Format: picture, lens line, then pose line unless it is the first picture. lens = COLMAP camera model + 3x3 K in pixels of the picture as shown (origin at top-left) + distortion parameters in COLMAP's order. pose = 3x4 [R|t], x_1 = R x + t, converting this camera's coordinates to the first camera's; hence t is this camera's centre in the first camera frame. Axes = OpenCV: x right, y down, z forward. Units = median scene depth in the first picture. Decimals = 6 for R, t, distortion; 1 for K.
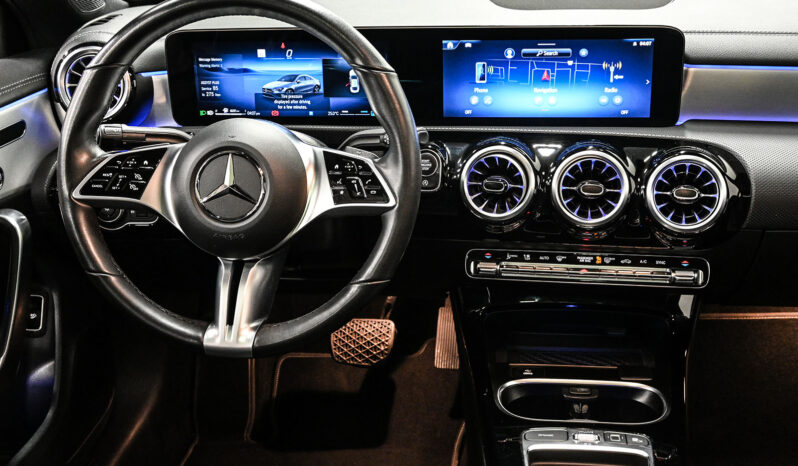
lens RADIAL K [[996.8, 0, 395.6], [0, 996.8, 229.7], [0, 0, 1]] dist [0.016744, 0.000000]
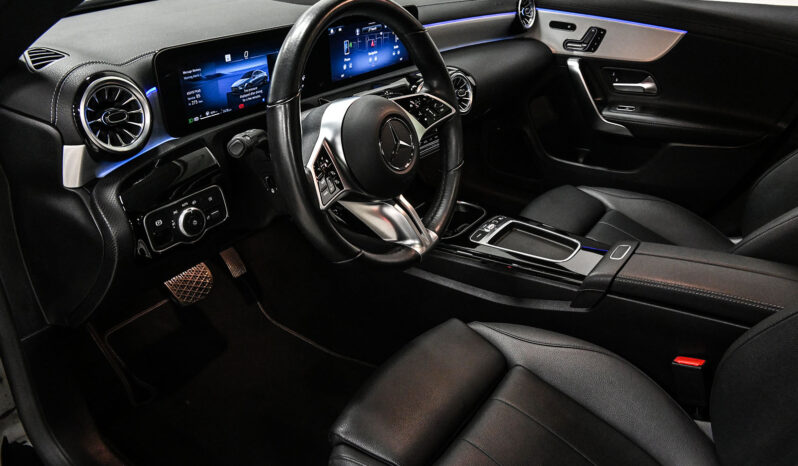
lens RADIAL K [[602.1, 0, 397.4], [0, 602.1, 237.4], [0, 0, 1]] dist [0.012391, -0.016382]
pose [[0.459457, -0.386685, 0.799609, -0.794260], [0.281562, 0.917236, 0.281782, -0.141752], [-0.842391, 0.095673, 0.530306, 0.521672]]
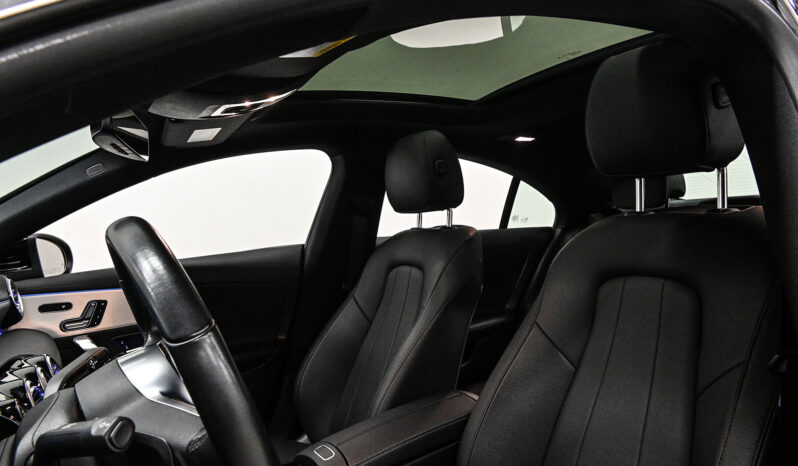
lens RADIAL K [[602.1, 0, 395.9], [0, 602.1, 236.7], [0, 0, 1]] dist [0.012391, -0.016382]
pose [[-0.580300, 0.051545, 0.812770, -0.747022], [0.379363, 0.900216, 0.213766, -0.229249], [-0.720649, 0.432383, -0.541950, 1.039379]]
